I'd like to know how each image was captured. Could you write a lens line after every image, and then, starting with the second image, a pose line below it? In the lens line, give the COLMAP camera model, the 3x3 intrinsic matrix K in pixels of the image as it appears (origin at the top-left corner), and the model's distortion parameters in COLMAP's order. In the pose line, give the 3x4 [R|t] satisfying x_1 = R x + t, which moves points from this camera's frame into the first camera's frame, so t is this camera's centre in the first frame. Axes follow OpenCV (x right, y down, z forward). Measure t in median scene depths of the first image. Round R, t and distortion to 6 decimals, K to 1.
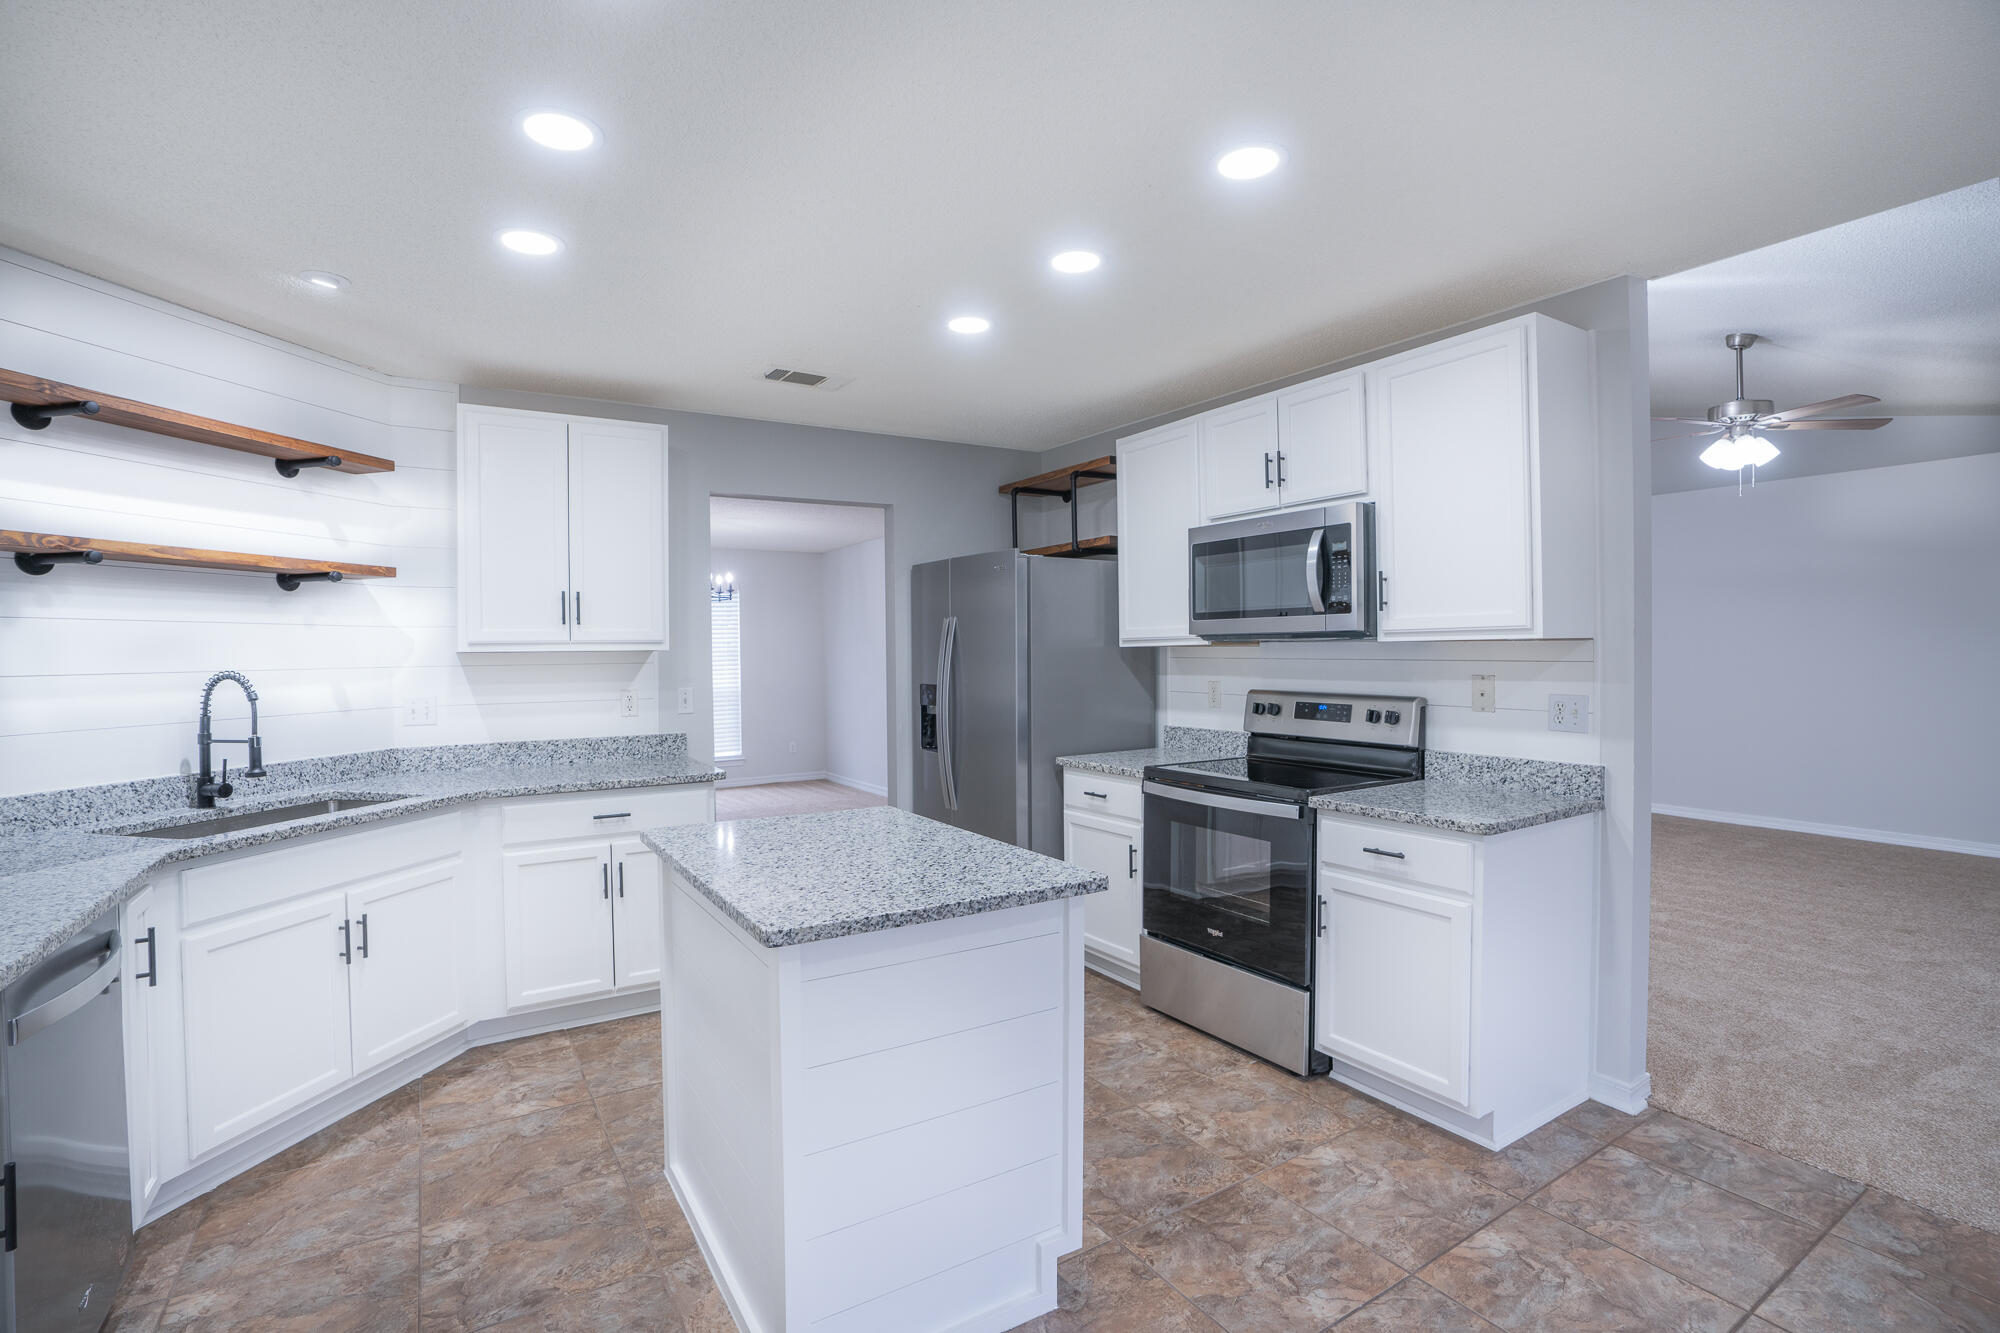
lens RADIAL K [[913.7, 0, 1000.0], [0, 913.7, 666.5], [0, 0, 1]] dist [-0.028935, 0.000300]
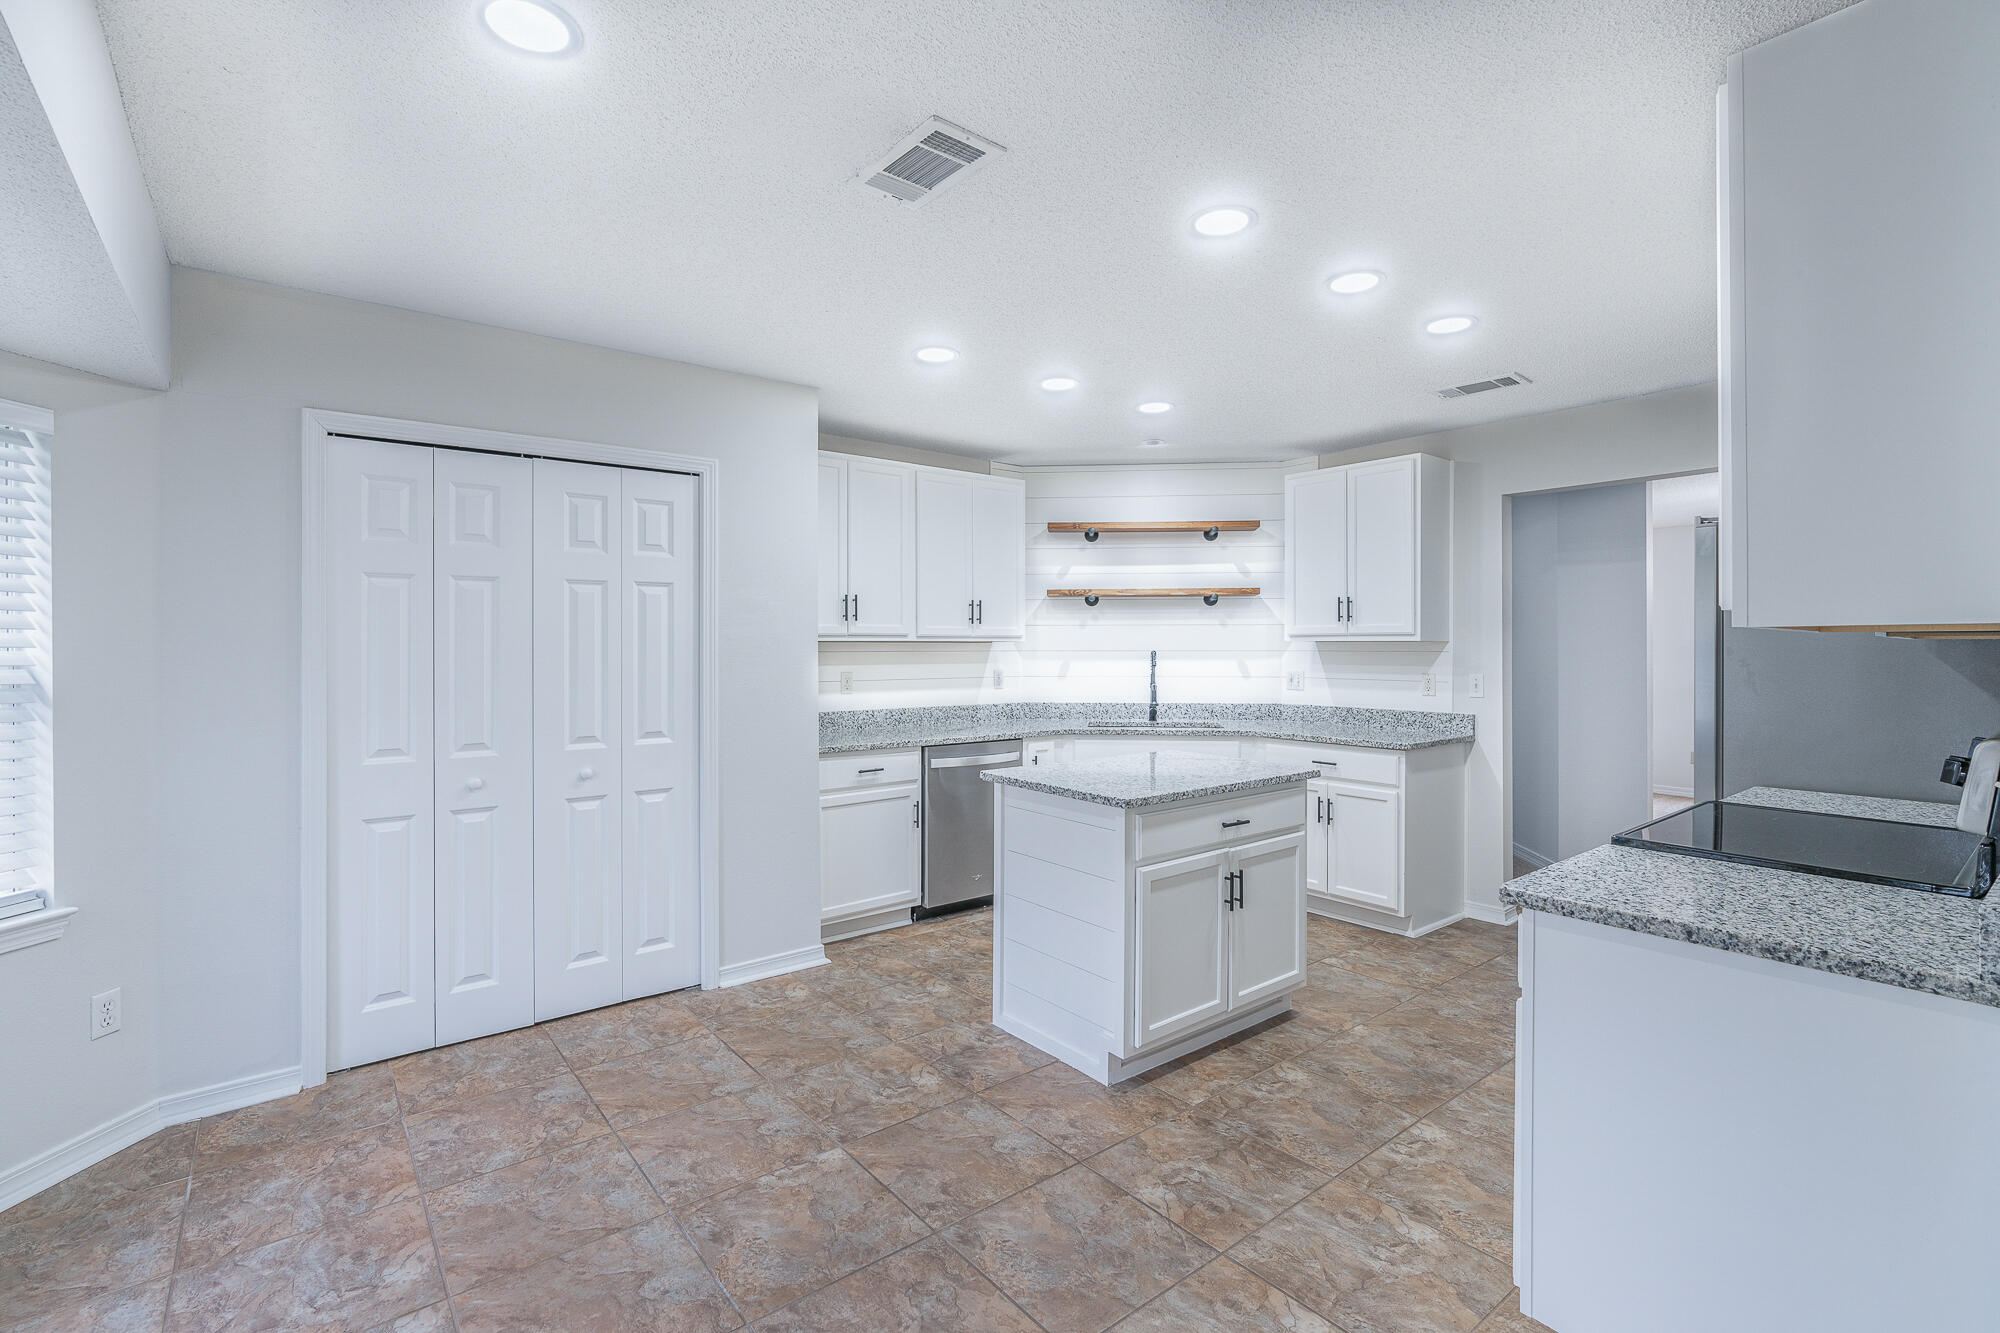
lens RADIAL K [[913.7, 0, 1000.0], [0, 913.7, 666.5], [0, 0, 1]] dist [-0.028935, 0.000300]
pose [[0.090217, 0.027877, -0.995532, 0.927283], [-0.018281, 0.999486, 0.026331, -0.005928], [0.995754, 0.015824, 0.090680, 0.417570]]
